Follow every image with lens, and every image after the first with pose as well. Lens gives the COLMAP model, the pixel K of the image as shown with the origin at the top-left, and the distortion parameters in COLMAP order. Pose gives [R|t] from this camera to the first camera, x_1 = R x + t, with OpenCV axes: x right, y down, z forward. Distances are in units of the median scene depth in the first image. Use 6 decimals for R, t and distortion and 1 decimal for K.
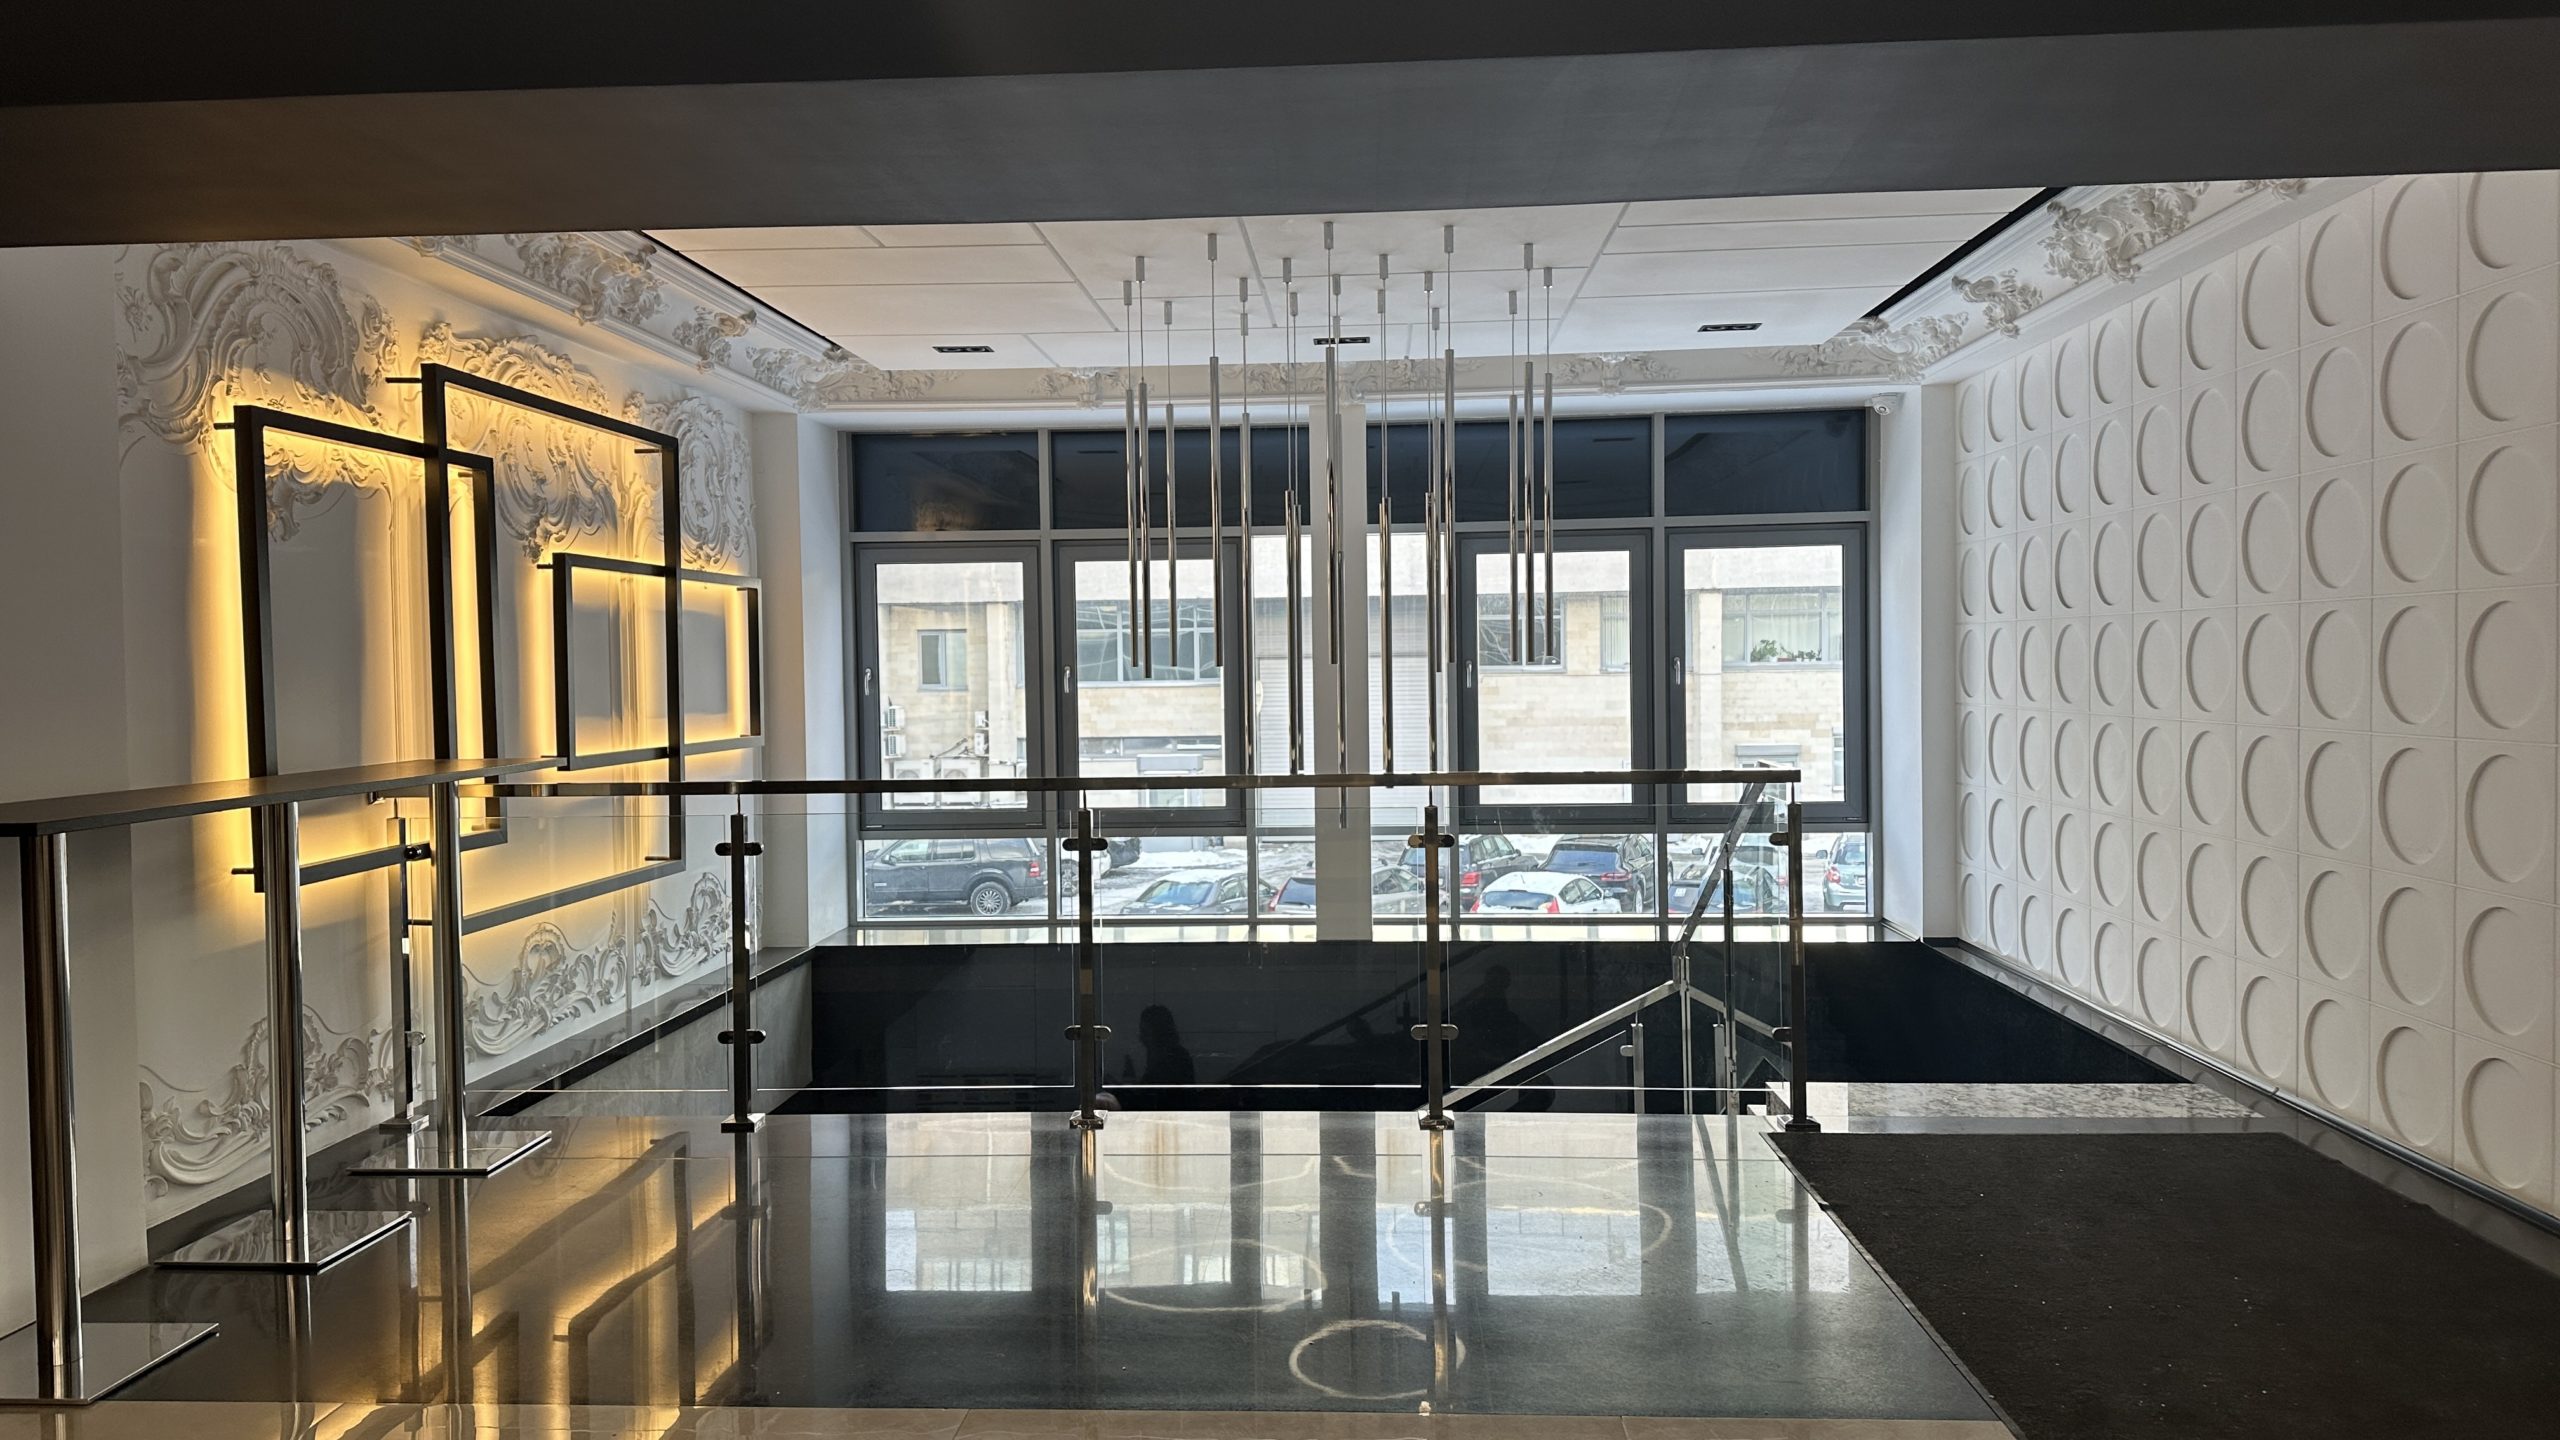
lens RADIAL K [[1787.6, 0, 1278.5], [0, 1787.6, 716.9], [0, 0, 1]] dist [0.042036, -0.057412]
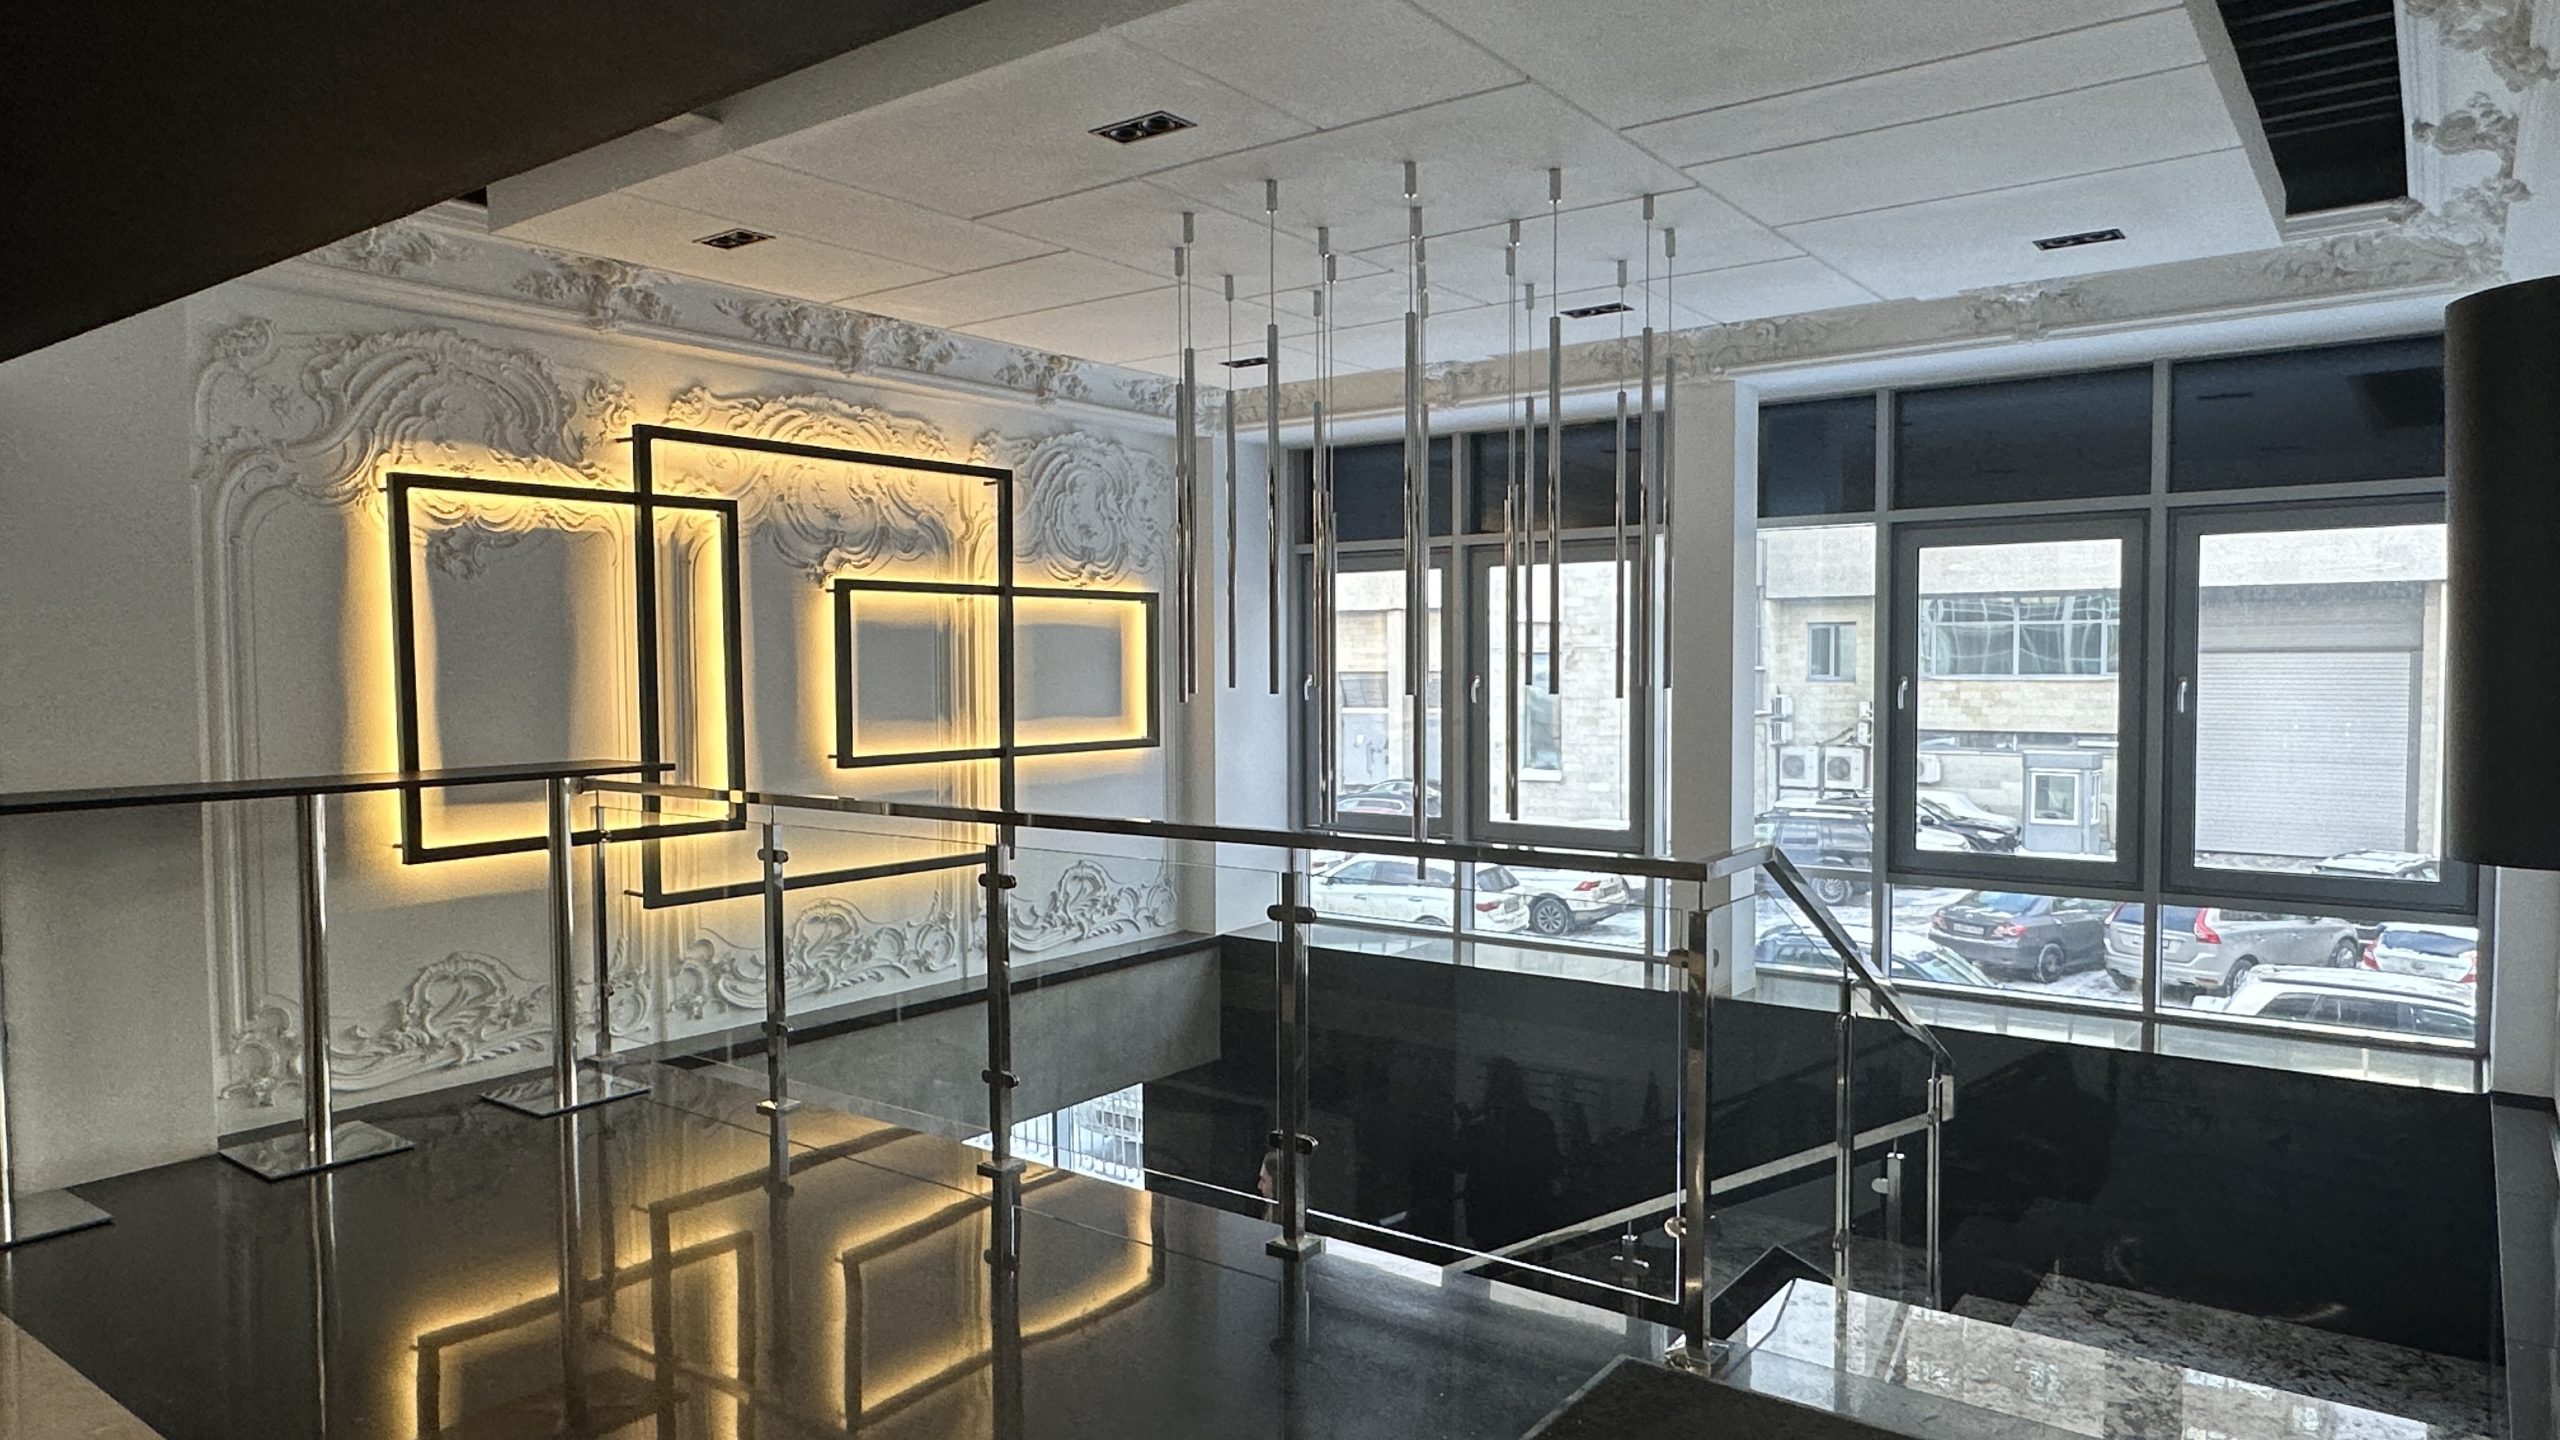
lens RADIAL K [[1597.3, 0, 1284.1], [0, 1597.3, 745.1], [0, 0, 1]] dist [0.007999, -0.006079]
pose [[0.836442, 0.038692, -0.546688, 0.394448], [-0.022495, 0.999088, 0.036292, -0.028113], [0.547594, -0.018059, 0.836549, 0.296691]]
